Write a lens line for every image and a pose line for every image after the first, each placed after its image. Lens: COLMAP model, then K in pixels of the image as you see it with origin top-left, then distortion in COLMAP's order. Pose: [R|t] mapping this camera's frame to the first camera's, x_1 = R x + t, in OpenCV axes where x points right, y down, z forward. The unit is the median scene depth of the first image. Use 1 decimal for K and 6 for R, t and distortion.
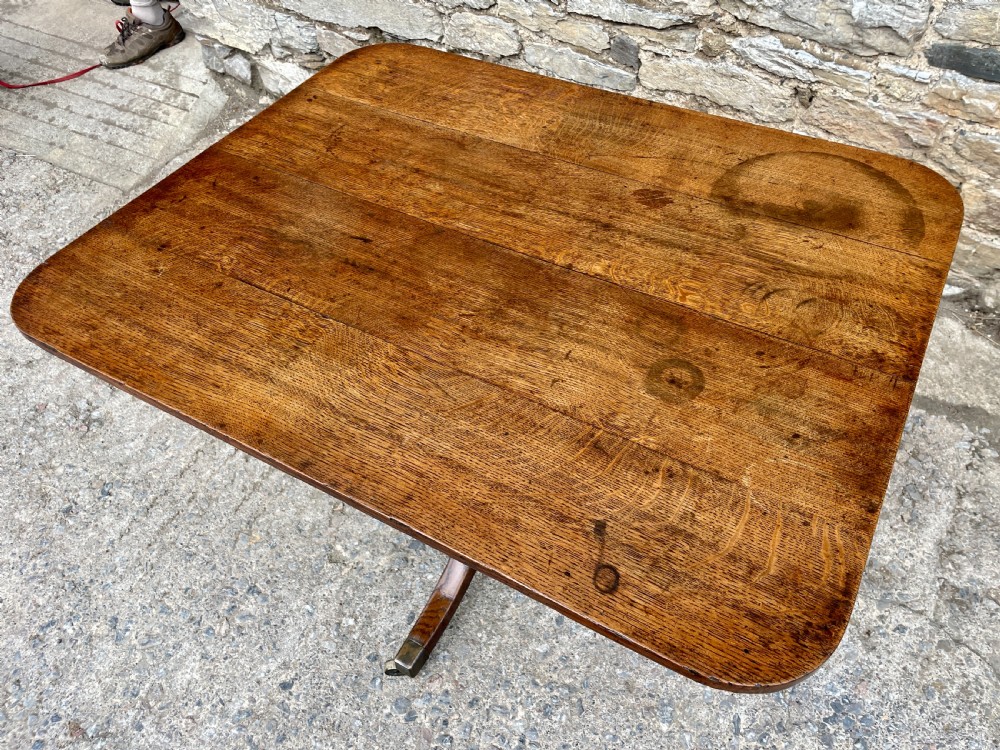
lens RADIAL K [[765.4, 0, 504.2], [0, 765.4, 385.0], [0, 0, 1]] dist [0.062272, -0.082630]
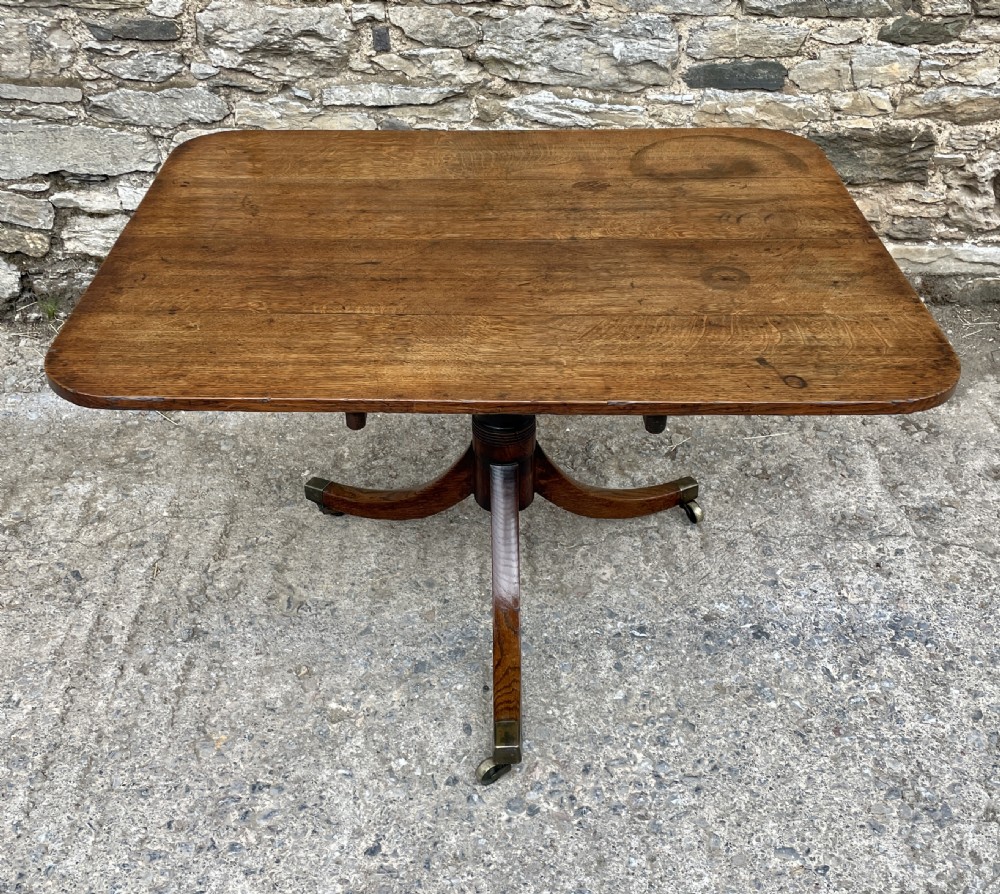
lens RADIAL K [[1169.2, 0, 510.9], [0, 1169.2, 429.3], [0, 0, 1]] dist [0.050285, 0.000000]
pose [[0.859706, -0.249631, 0.445633, -0.584374], [0.360498, 0.914607, -0.183128, 0.265760], [-0.361865, 0.318086, 0.876285, -0.231768]]
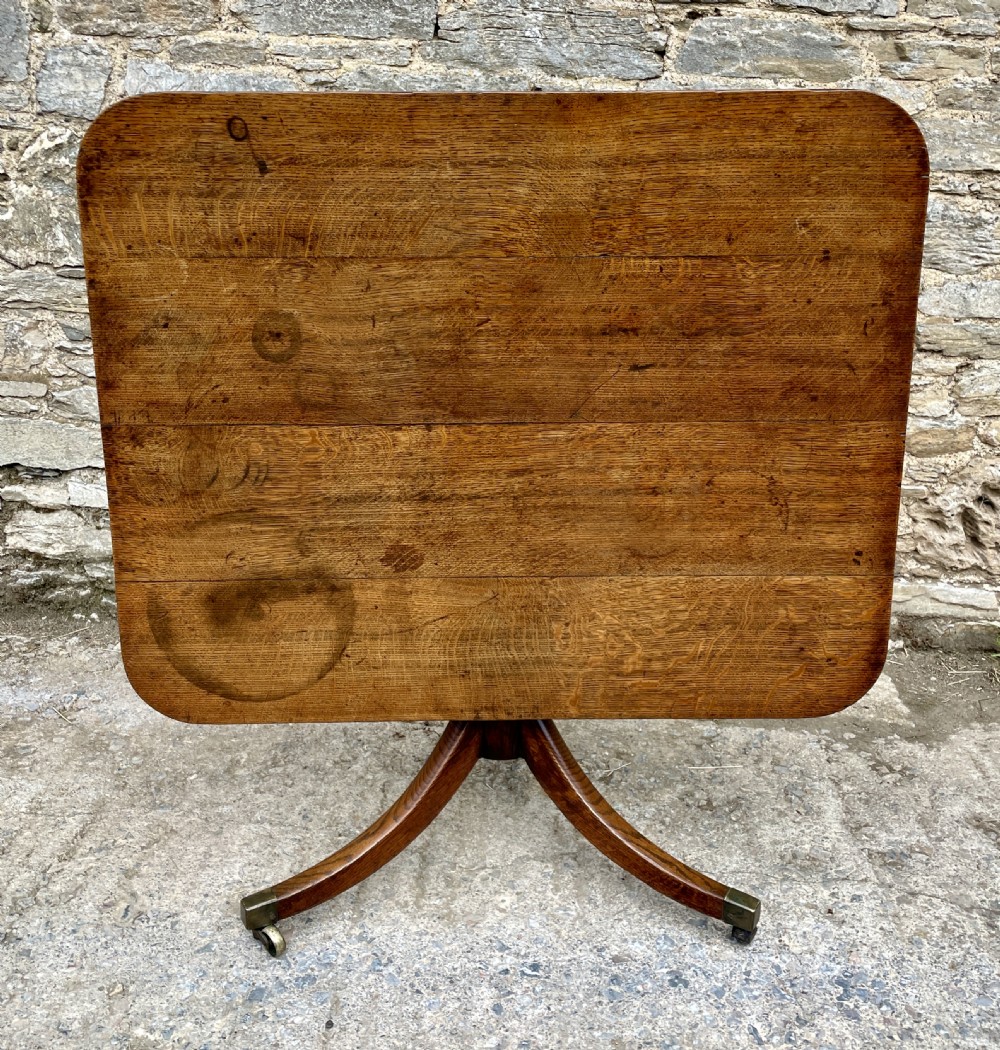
lens RADIAL K [[1197.7, 0, 514.4], [0, 1197.7, 386.6], [0, 0, 1]] dist [0.022611, 0.000000]
pose [[0.887670, -0.026182, 0.459736, -0.431587], [0.303142, 0.784750, -0.540623, 0.477770], [-0.346623, 0.619260, 0.704536, -0.170806]]
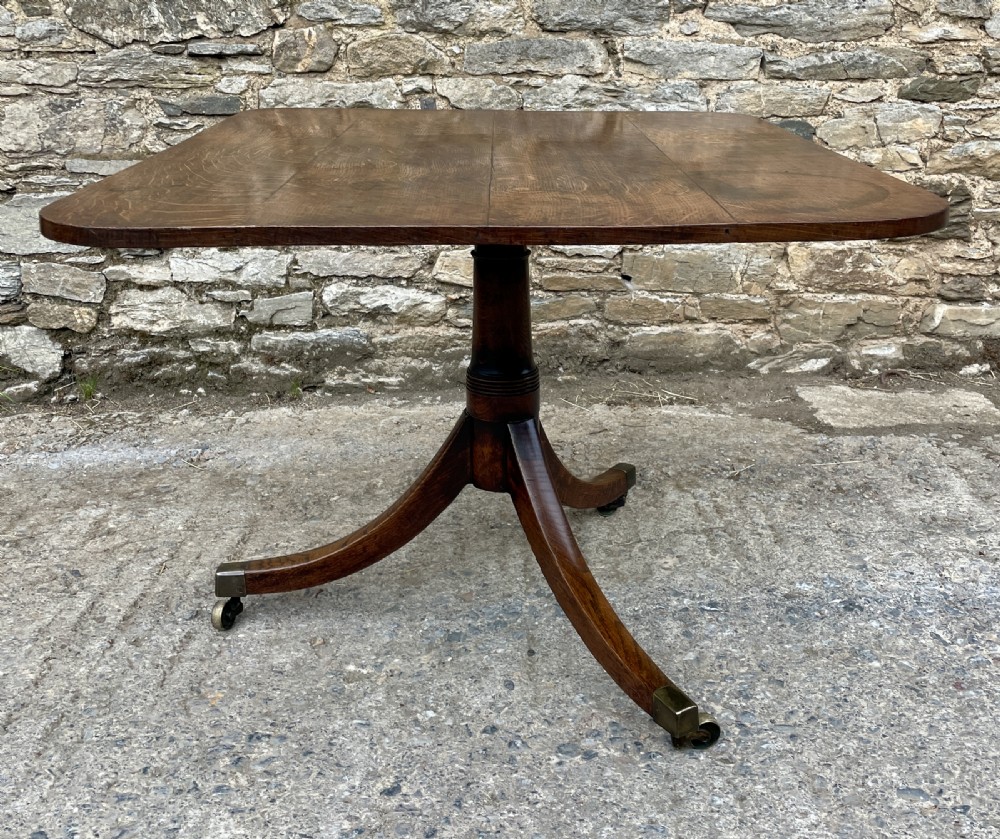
lens RADIAL K [[1189.8, 0, 508.8], [0, 1189.8, 264.3], [0, 0, 1]] dist [0.038192, 0.000000]
pose [[0.878356, -0.066508, 0.473357, -0.628504], [0.356959, 0.749881, -0.557008, 0.642041], [-0.317917, 0.658221, 0.682403, 0.019895]]
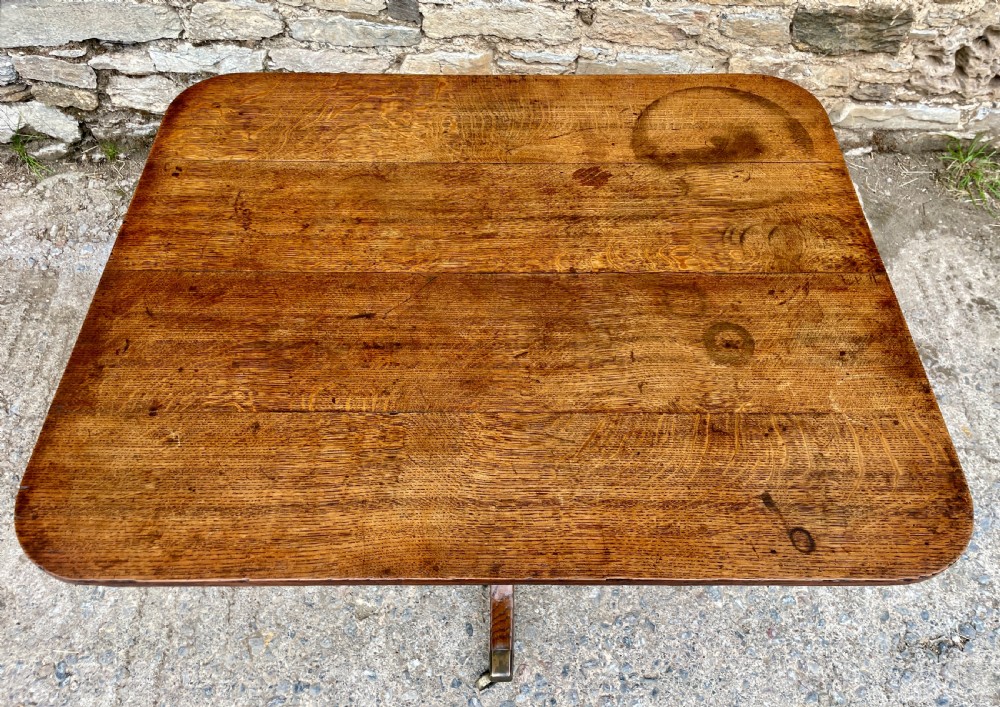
lens RADIAL K [[768.2, 0, 509.8], [0, 768.2, 348.3], [0, 0, 1]] dist [0.068075, -0.096578]
pose [[0.865069, -0.380837, 0.326524, -0.277428], [0.347829, 0.924382, 0.156630, -0.187505], [-0.361484, -0.021921, 0.932121, 0.040730]]
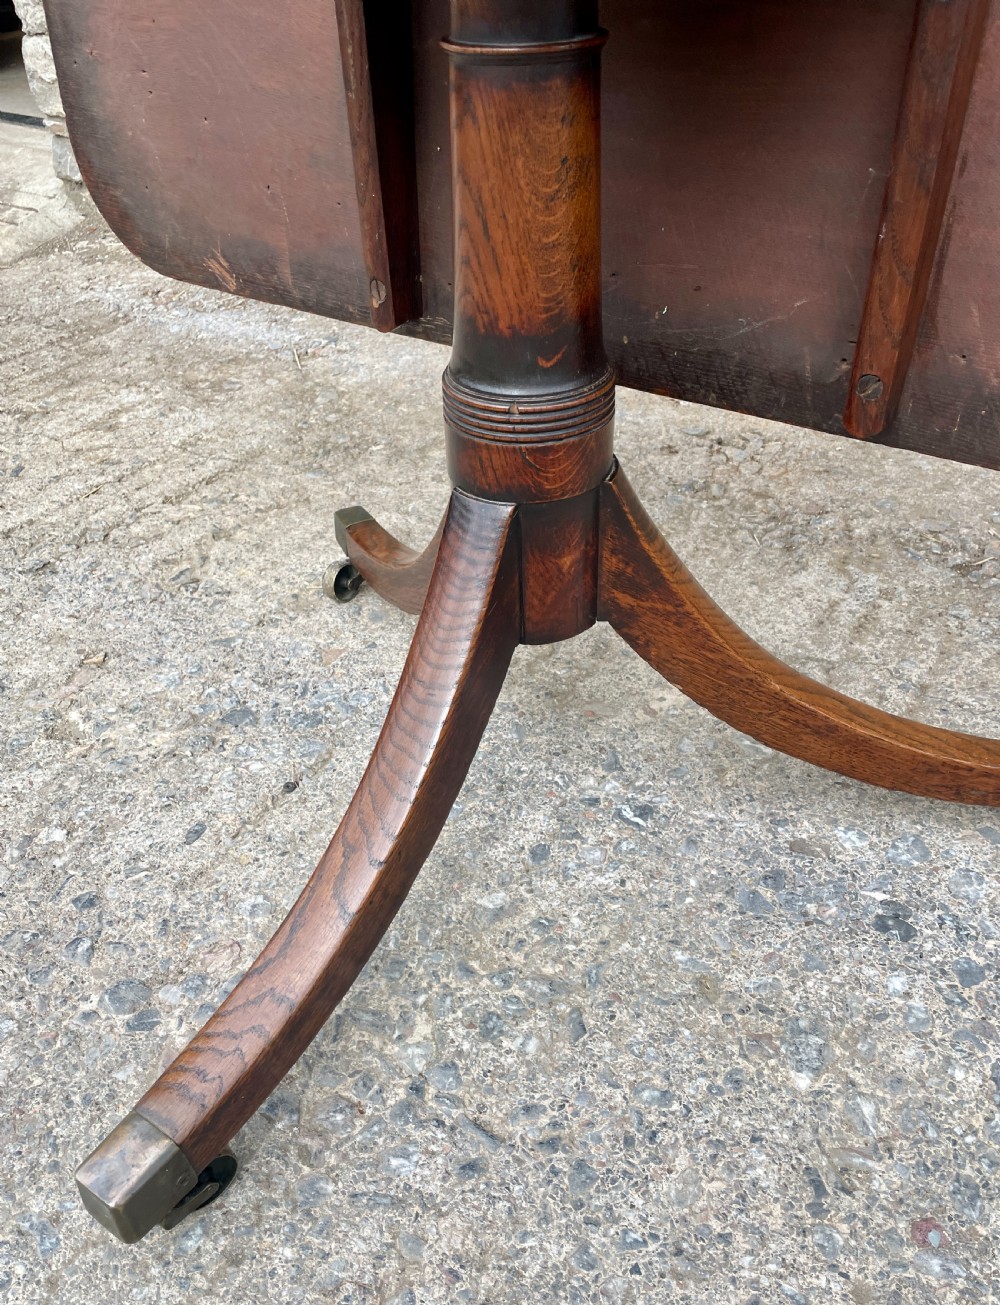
lens RADIAL K [[1077.5, 0, 461.5], [0, 1077.5, 702.5], [0, 0, 1]] dist [0.076422, -0.106416]
pose [[0.996656, 0.053244, -0.061978, 0.063306], [-0.065161, 0.975584, -0.209737, 0.362730], [0.049298, 0.213074, 0.975792, 0.417260]]
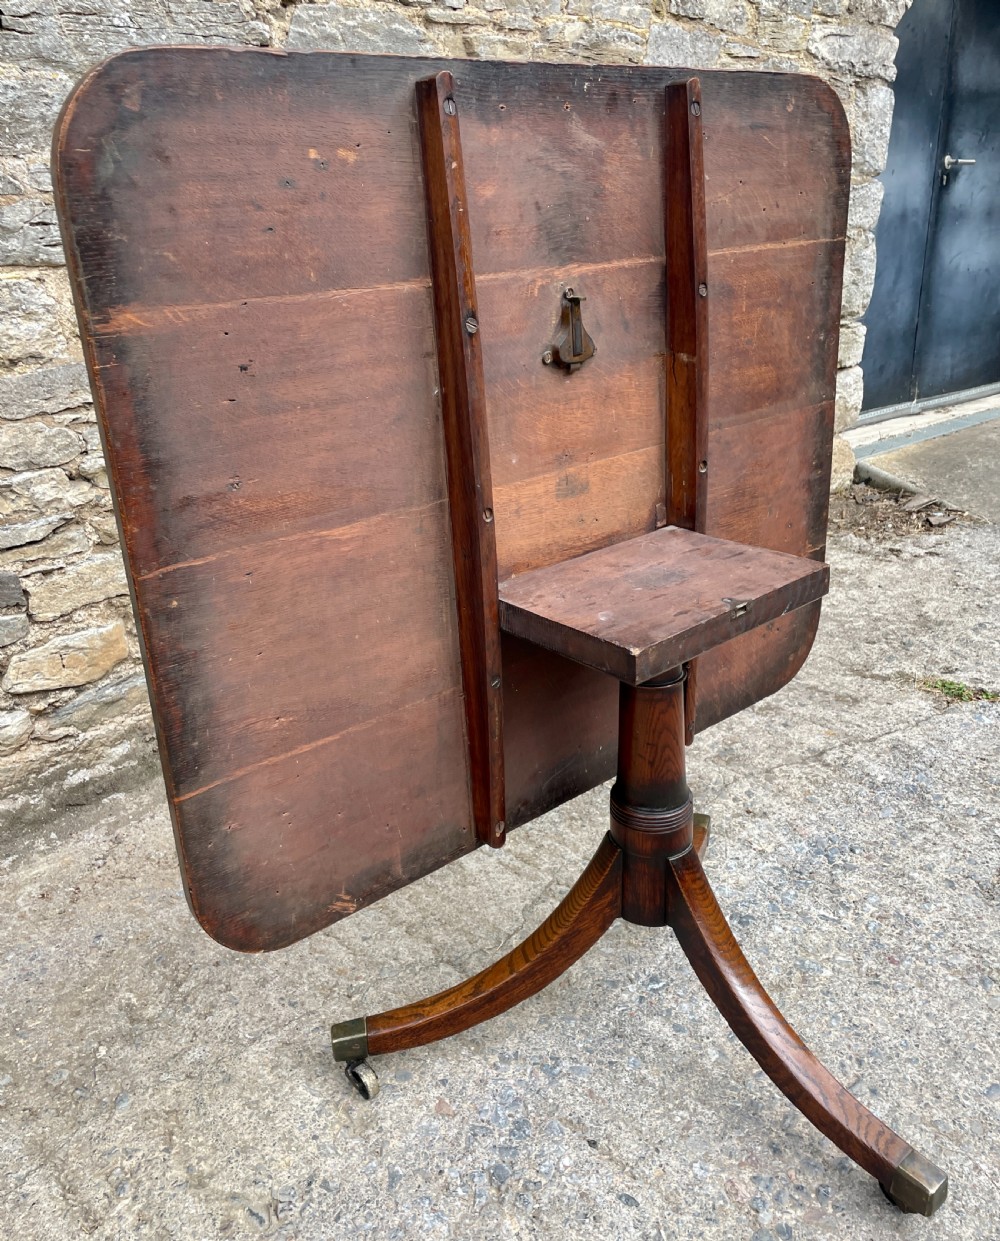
lens RADIAL K [[1084.2, 0, 518.8], [0, 1084.2, 597.8], [0, 0, 1]] dist [0.084772, -0.119047]
pose [[0.304575, -0.323487, 0.895874, -0.805520], [0.748079, 0.663445, -0.014768, -0.068933], [-0.589586, 0.674683, 0.444062, 0.355588]]
